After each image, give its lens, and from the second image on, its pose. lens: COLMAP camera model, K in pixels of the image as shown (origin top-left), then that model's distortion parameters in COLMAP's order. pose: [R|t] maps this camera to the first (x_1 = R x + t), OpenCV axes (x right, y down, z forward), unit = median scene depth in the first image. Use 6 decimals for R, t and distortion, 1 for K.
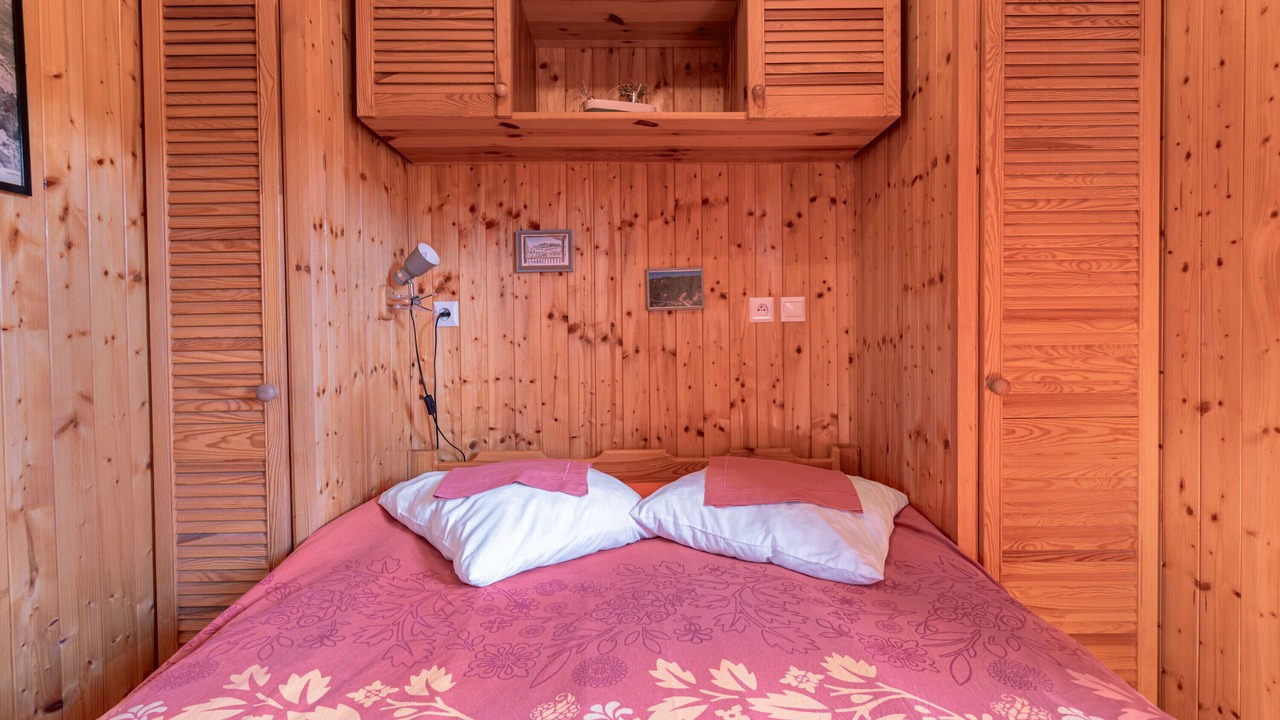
lens RADIAL K [[602.9, 0, 637.6], [0, 602.9, 353.6], [0, 0, 1]] dist [-0.003652, 0.002913]
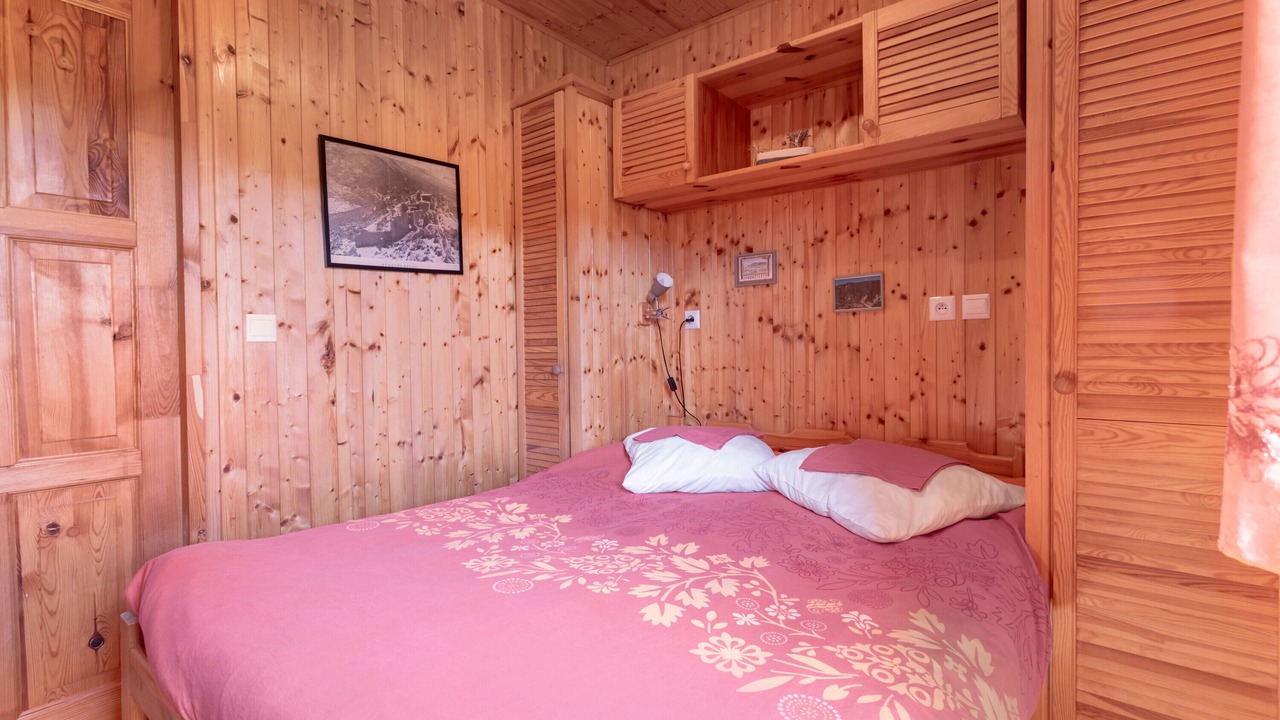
lens RADIAL K [[602.9, 0, 637.7], [0, 602.9, 354.1], [0, 0, 1]] dist [-0.003652, 0.002913]
pose [[0.766486, 0.012022, -0.642148, 0.669650], [-0.005576, 0.999912, 0.012064, -0.004152], [0.642237, -0.005666, 0.766486, -0.198939]]
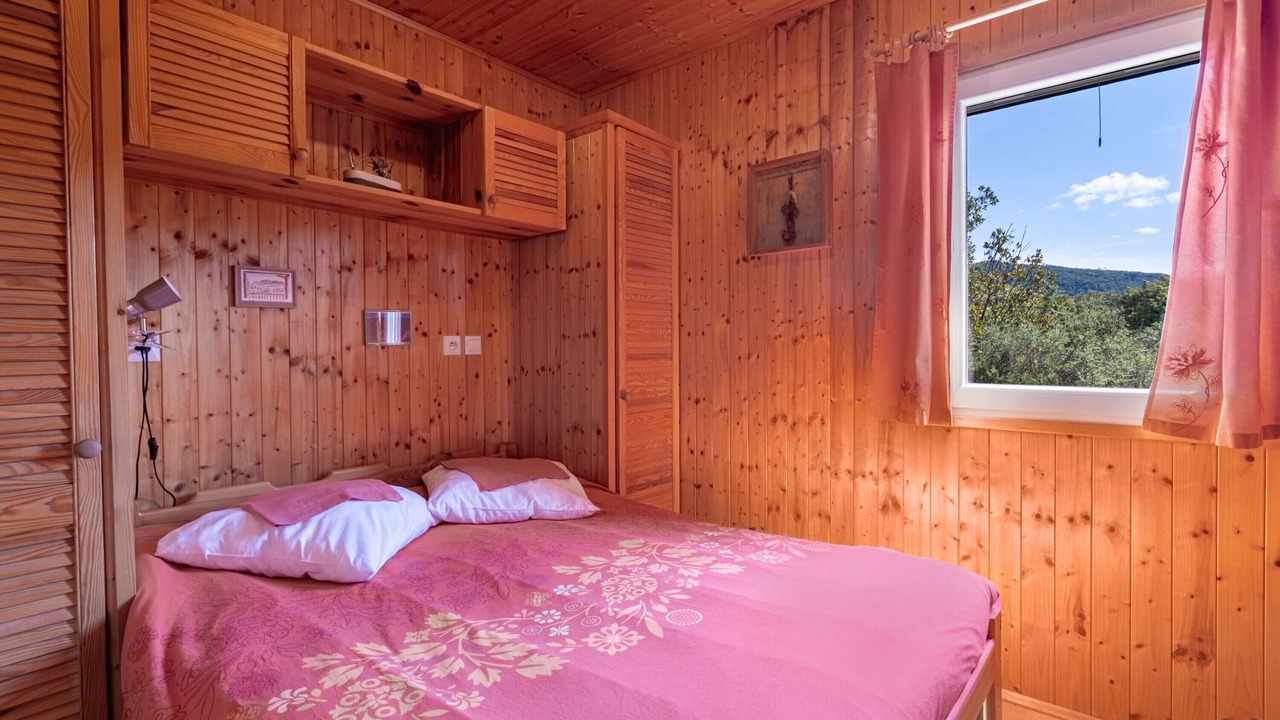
lens RADIAL K [[602.9, 0, 637.2], [0, 602.9, 356.8], [0, 0, 1]] dist [-0.003652, 0.002913]
pose [[0.662106, -0.006519, 0.749381, -0.710142], [0.009991, 0.999950, -0.000129, -0.062642], [-0.749343, 0.007572, 0.662139, -0.219140]]
